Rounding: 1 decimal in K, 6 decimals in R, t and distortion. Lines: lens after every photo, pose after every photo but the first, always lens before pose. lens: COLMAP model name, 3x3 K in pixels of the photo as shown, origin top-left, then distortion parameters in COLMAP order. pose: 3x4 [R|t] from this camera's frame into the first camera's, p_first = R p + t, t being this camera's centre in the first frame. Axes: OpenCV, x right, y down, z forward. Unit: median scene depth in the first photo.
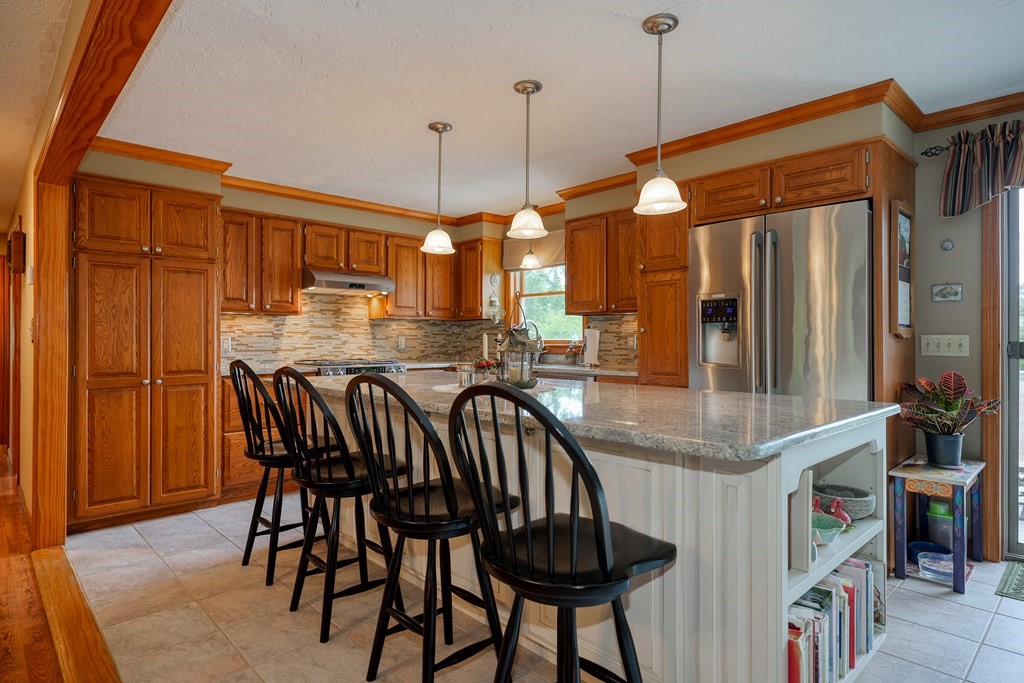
lens RADIAL K [[558.3, 0, 504.3], [0, 558.3, 338.7], [0, 0, 1]] dist [0.012181, -0.002614]
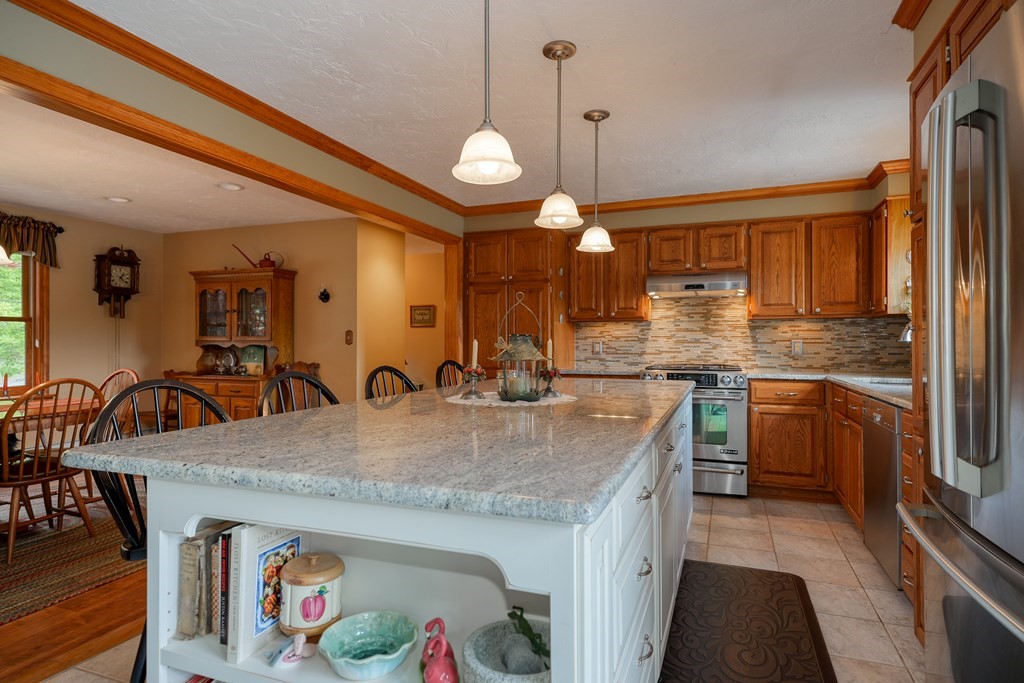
lens RADIAL K [[558.3, 0, 511.7], [0, 558.3, 339.6], [0, 0, 1]] dist [0.012181, -0.002614]
pose [[0.431780, -0.005476, -0.901962, 0.429923], [0.001639, 0.999985, -0.005286, -0.000815], [0.901977, 0.000804, 0.431783, 0.301026]]
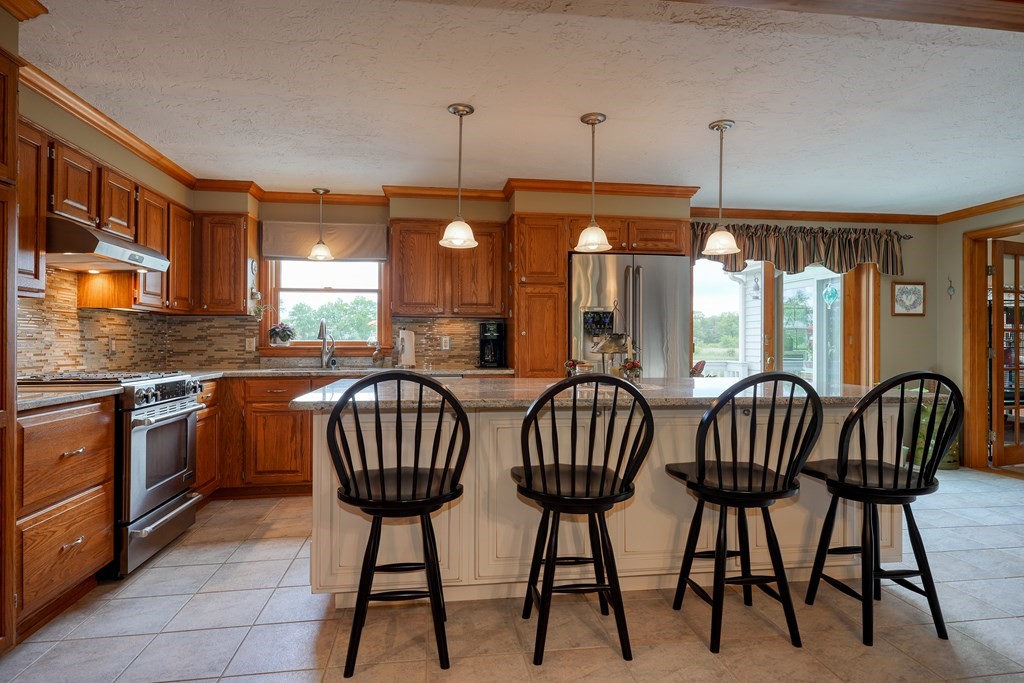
lens RADIAL K [[558.3, 0, 511.1], [0, 558.3, 339.0], [0, 0, 1]] dist [0.012181, -0.002614]
pose [[0.577697, 0.004859, 0.816237, -0.516157], [-0.003625, 0.999988, -0.003388, 0.000020], [-0.816243, -0.001001, 0.577707, 0.253747]]
